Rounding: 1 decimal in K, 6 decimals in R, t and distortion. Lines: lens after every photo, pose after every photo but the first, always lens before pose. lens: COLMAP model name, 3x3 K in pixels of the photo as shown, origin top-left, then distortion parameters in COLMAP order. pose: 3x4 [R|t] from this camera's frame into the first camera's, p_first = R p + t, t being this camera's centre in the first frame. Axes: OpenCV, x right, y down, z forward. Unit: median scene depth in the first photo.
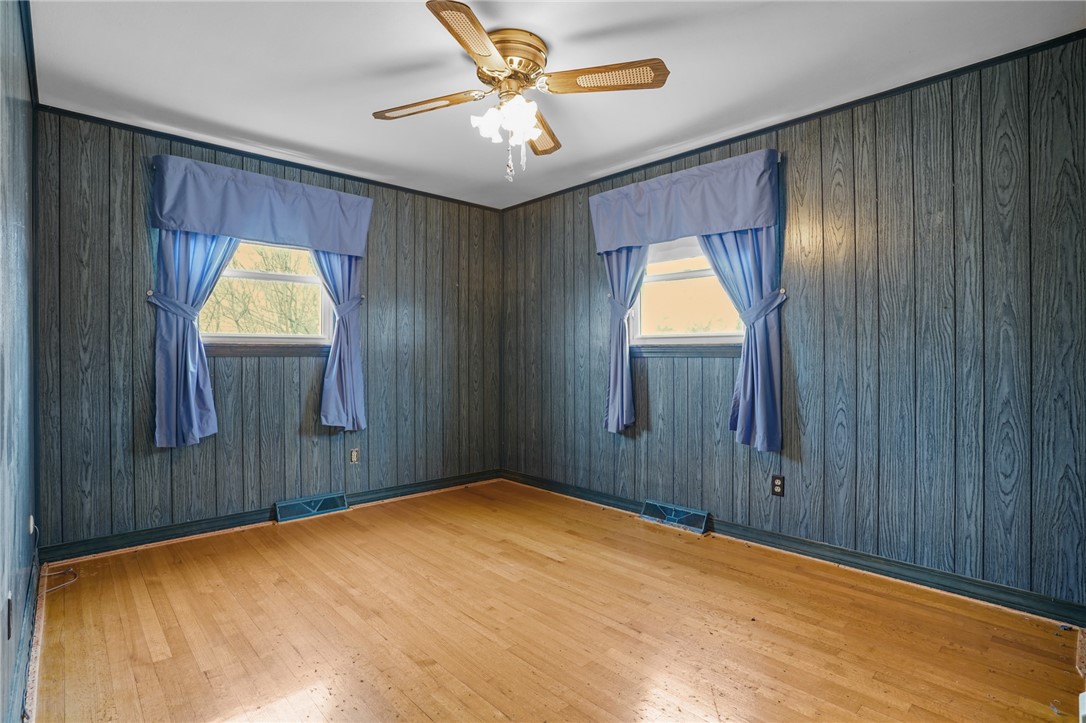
lens RADIAL K [[530.3, 0, 538.5], [0, 530.3, 352.3], [0, 0, 1]] dist [-0.074023, 0.032815]
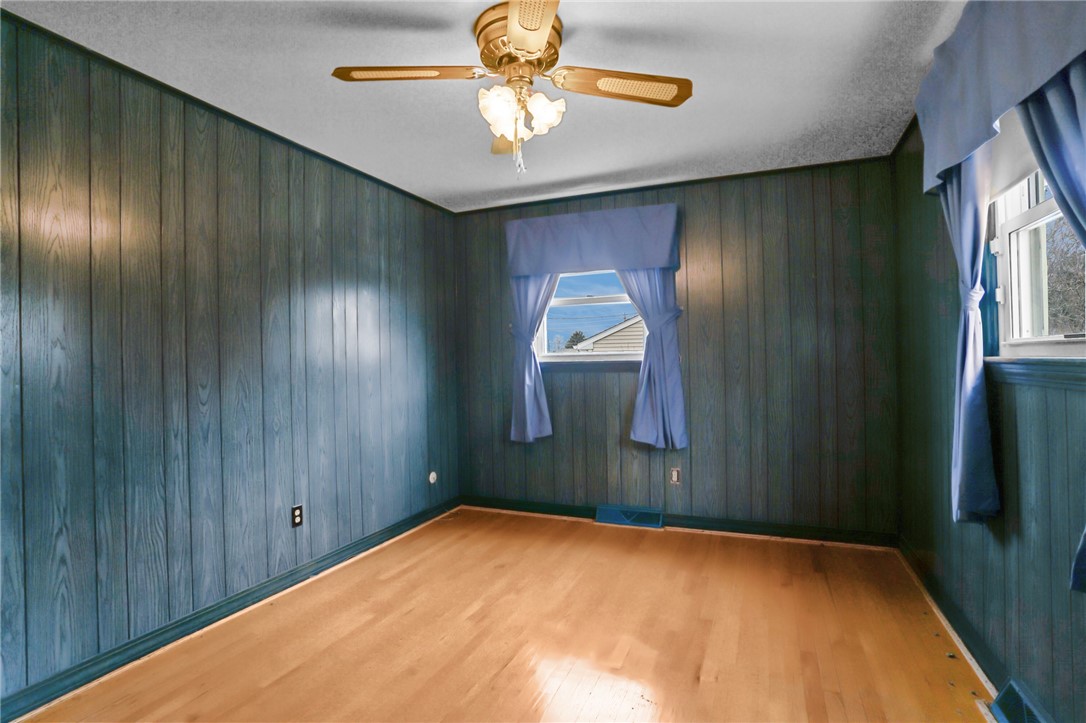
lens RADIAL K [[530.3, 0, 538.5], [0, 530.3, 352.3], [0, 0, 1]] dist [-0.074023, 0.032815]
pose [[0.408084, -0.018685, -0.912753, 0.459338], [0.024224, 0.999660, -0.009634, -0.025738], [0.912623, -0.018179, 0.408398, 0.414397]]
